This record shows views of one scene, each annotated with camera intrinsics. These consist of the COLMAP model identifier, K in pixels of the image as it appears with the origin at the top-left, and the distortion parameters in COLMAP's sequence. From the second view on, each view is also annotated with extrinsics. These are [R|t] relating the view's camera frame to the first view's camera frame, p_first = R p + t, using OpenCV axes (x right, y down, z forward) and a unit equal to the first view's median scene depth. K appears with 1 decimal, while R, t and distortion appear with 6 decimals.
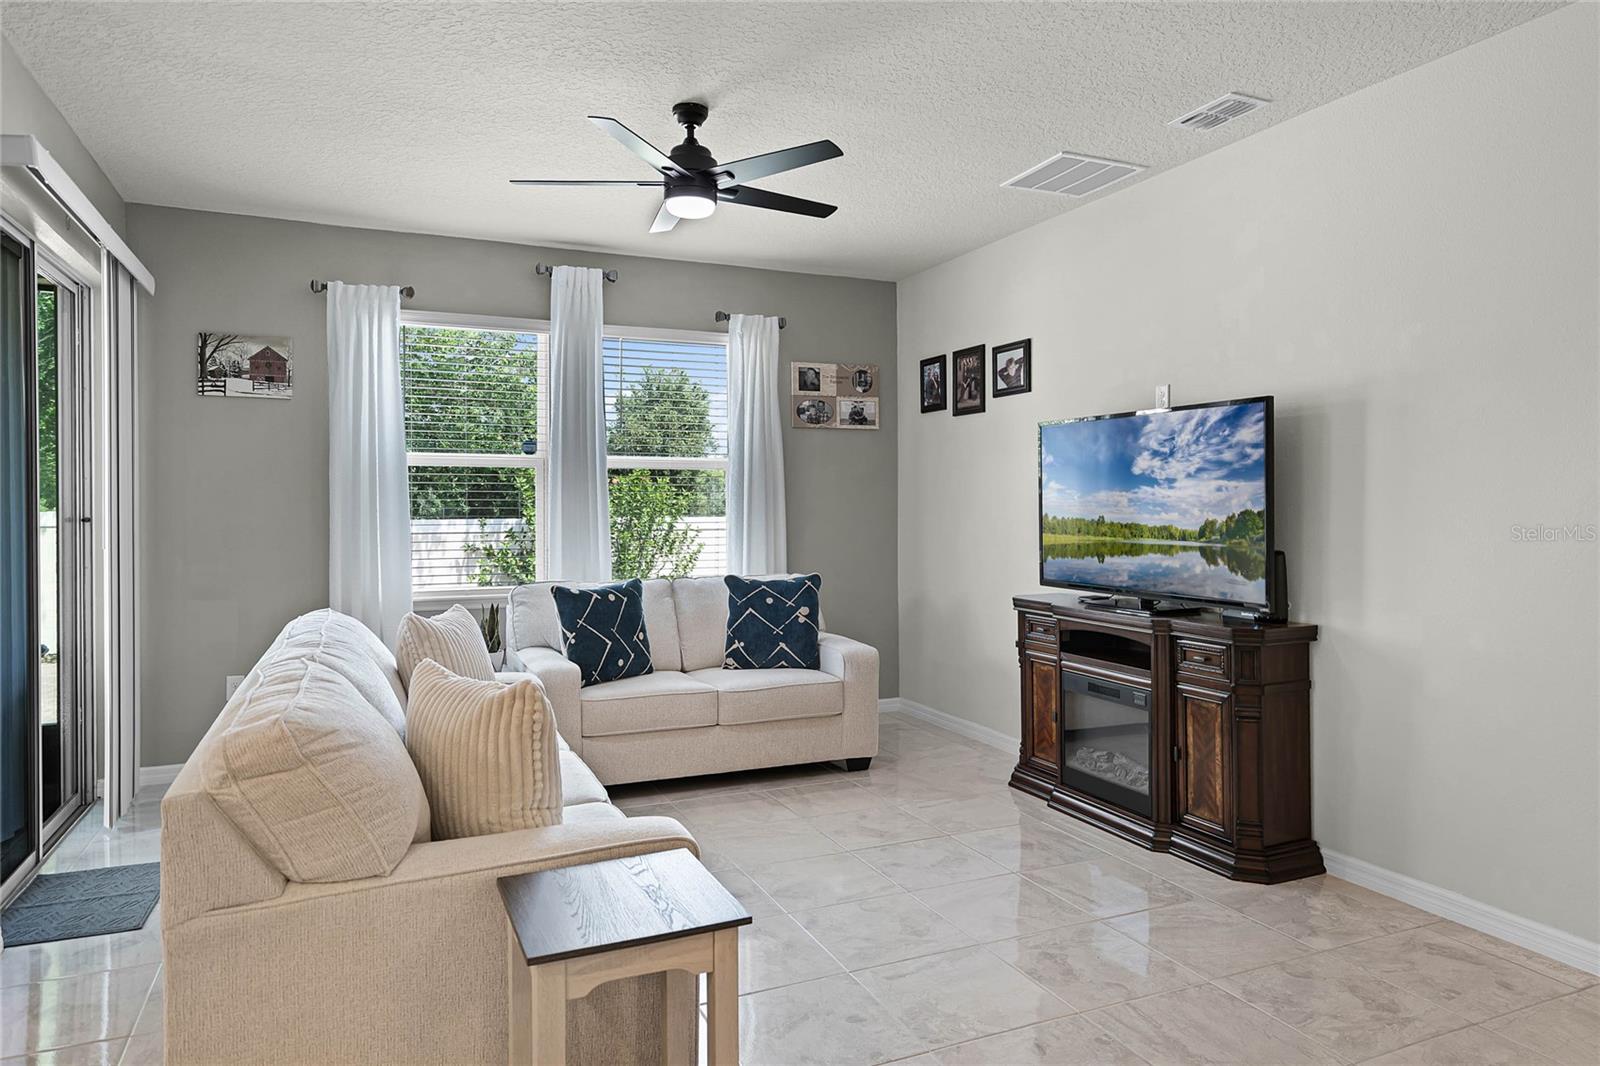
lens RADIAL K [[1008.9, 0, 814.5], [0, 1008.9, 508.4], [0, 0, 1]] dist [-0.009716, -0.000782]
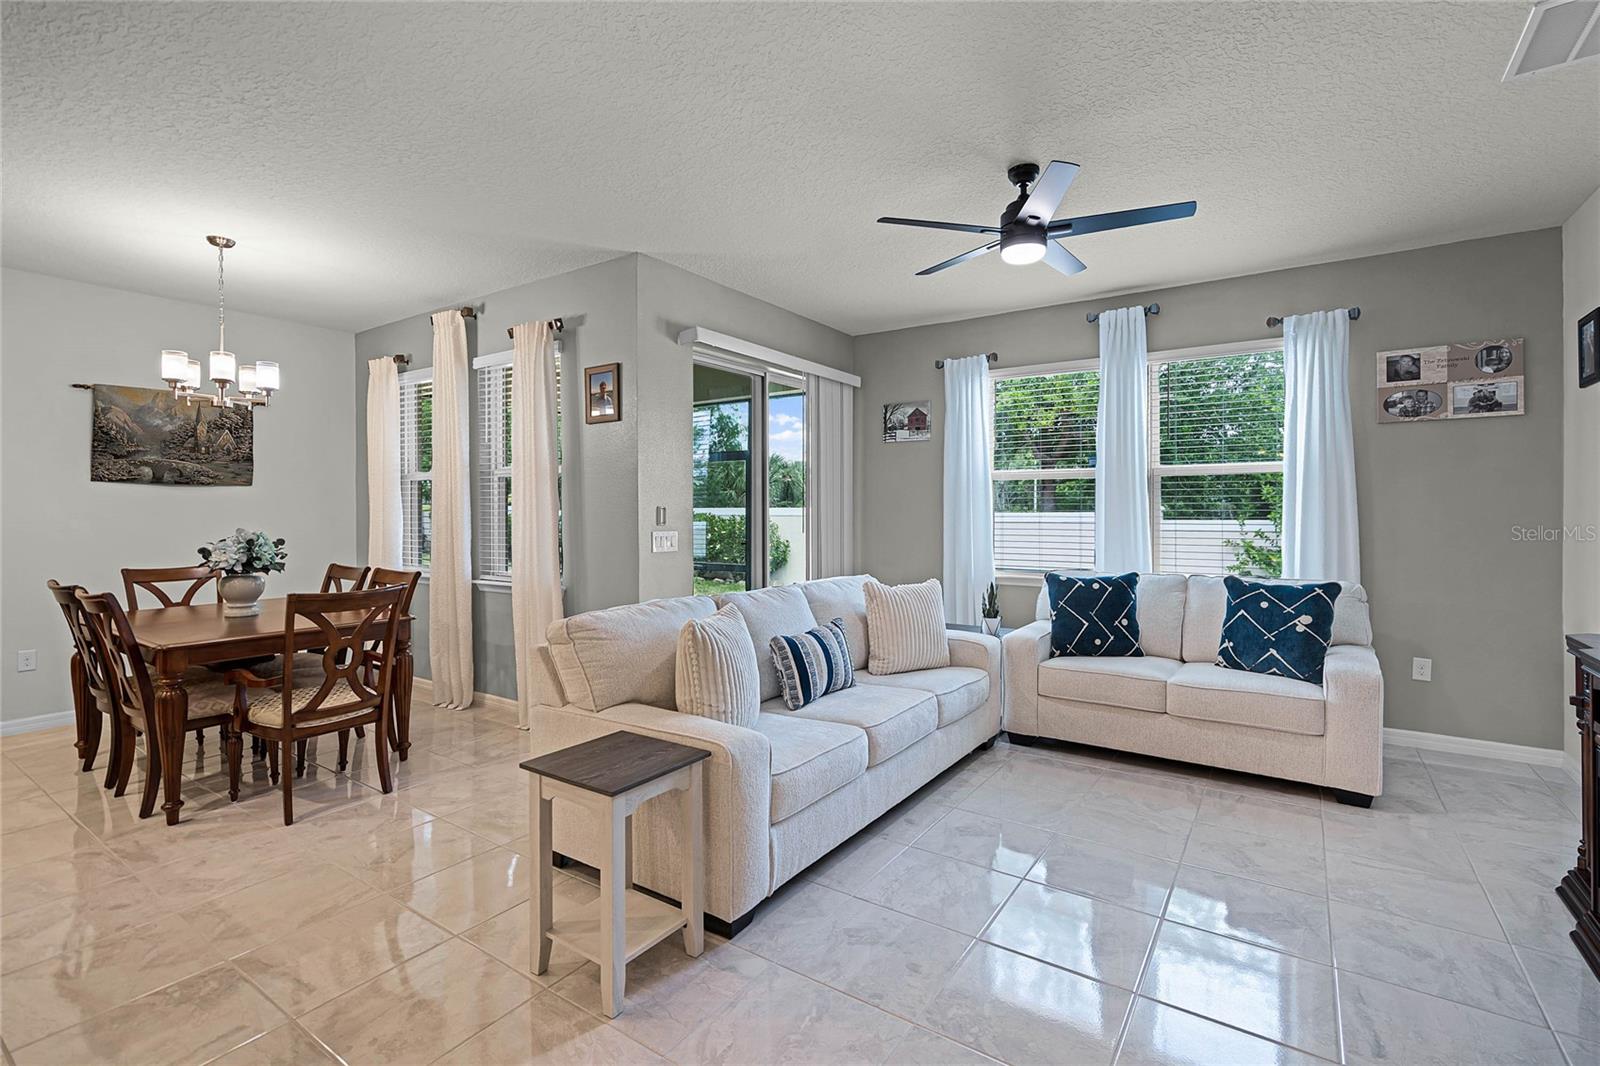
lens RADIAL K [[738.6, 0, 800.4], [0, 738.6, 516.1], [0, 0, 1]] dist [0.001518, -0.000194]
pose [[0.512673, 0.007872, -0.858548, 0.343090], [-0.001159, 0.999963, 0.008476, -0.000958], [0.858583, -0.003350, 0.512663, 0.238401]]
